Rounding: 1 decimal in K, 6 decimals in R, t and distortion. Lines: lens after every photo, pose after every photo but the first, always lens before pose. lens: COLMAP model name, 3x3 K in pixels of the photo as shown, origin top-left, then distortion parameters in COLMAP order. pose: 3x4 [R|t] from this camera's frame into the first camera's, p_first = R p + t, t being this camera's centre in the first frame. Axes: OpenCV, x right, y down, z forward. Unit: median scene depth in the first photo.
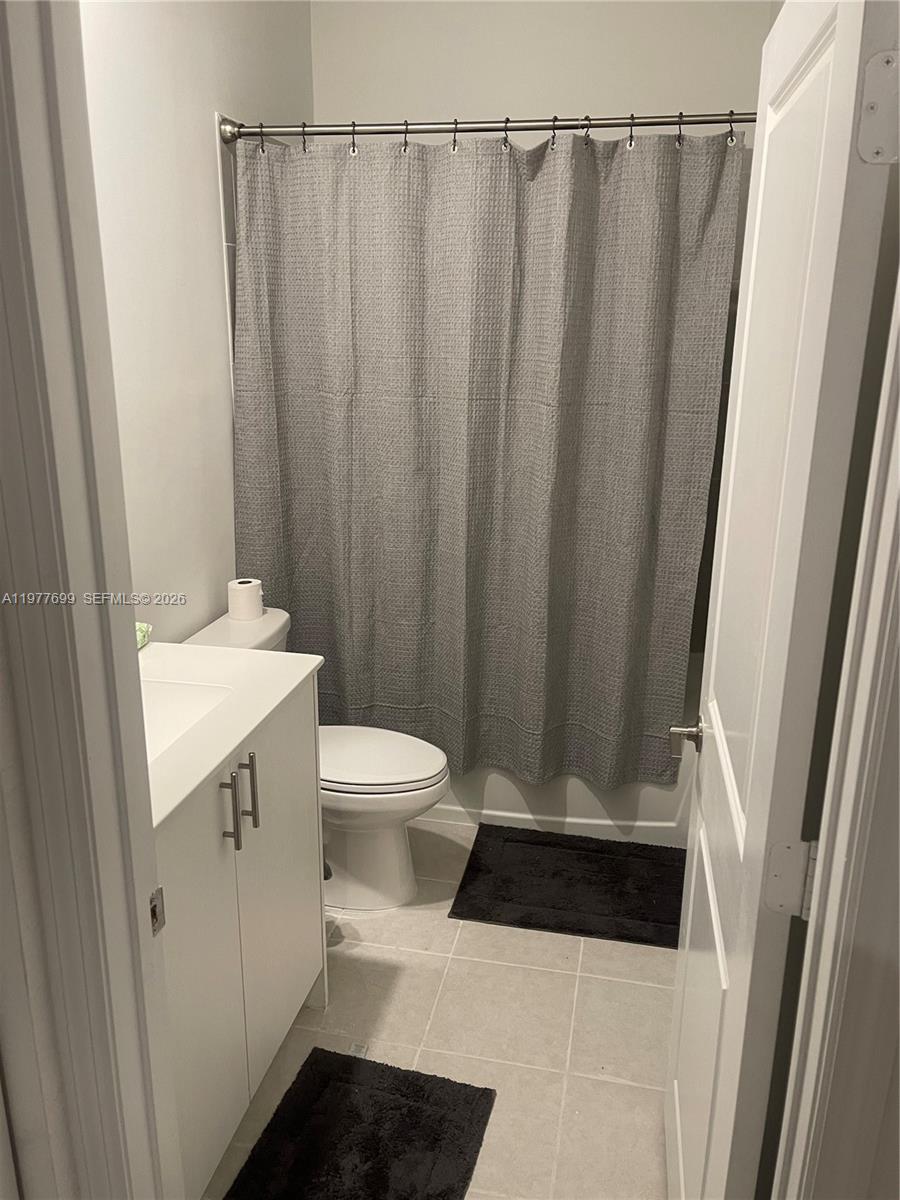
lens RADIAL K [[952.4, 0, 448.3], [0, 952.4, 580.1], [0, 0, 1]] dist [0.021056, -0.050283]
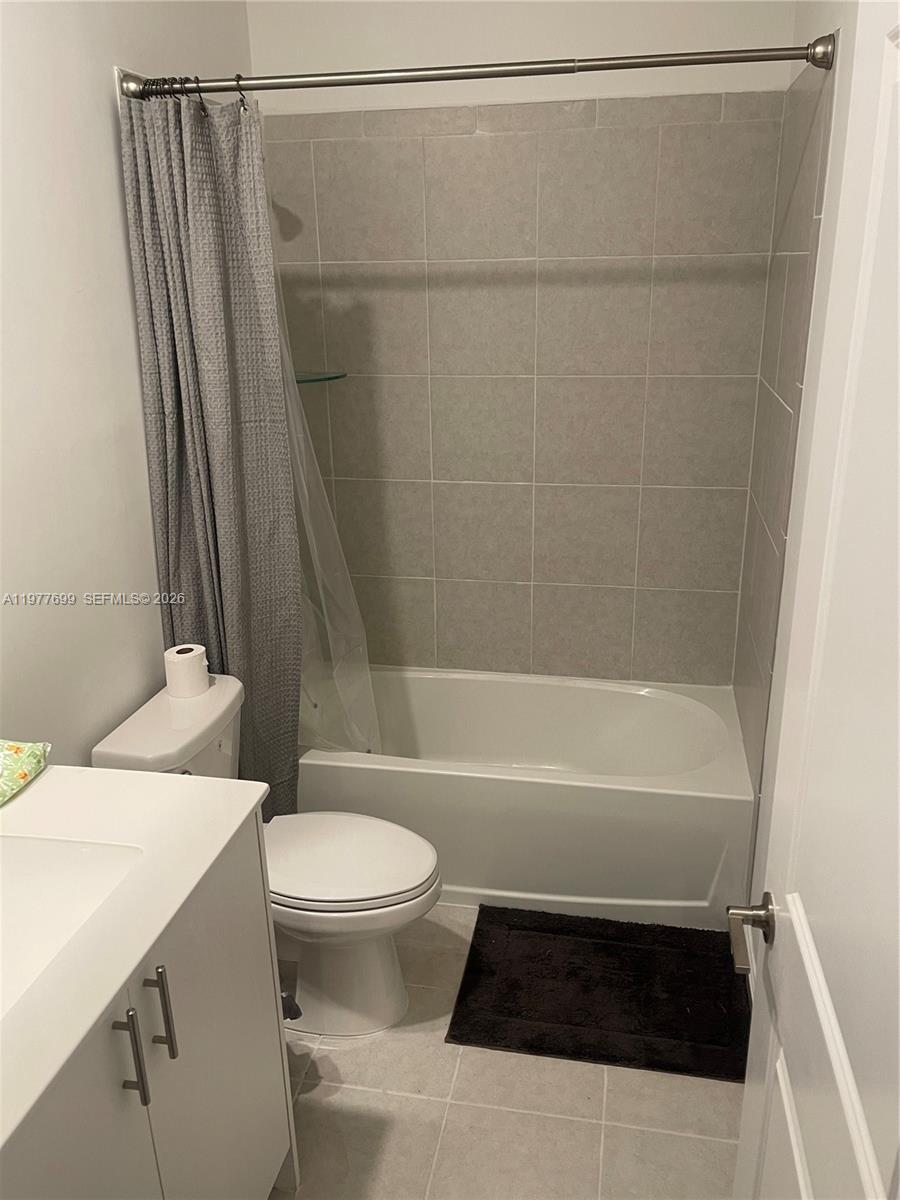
lens RADIAL K [[952.4, 0, 456.1], [0, 952.4, 596.2], [0, 0, 1]] dist [0.021056, -0.050283]
pose [[0.999290, -0.036466, 0.009477, 0.015780], [0.035839, 0.997581, 0.059556, -0.089011], [-0.011626, -0.059174, 0.998180, 0.183264]]
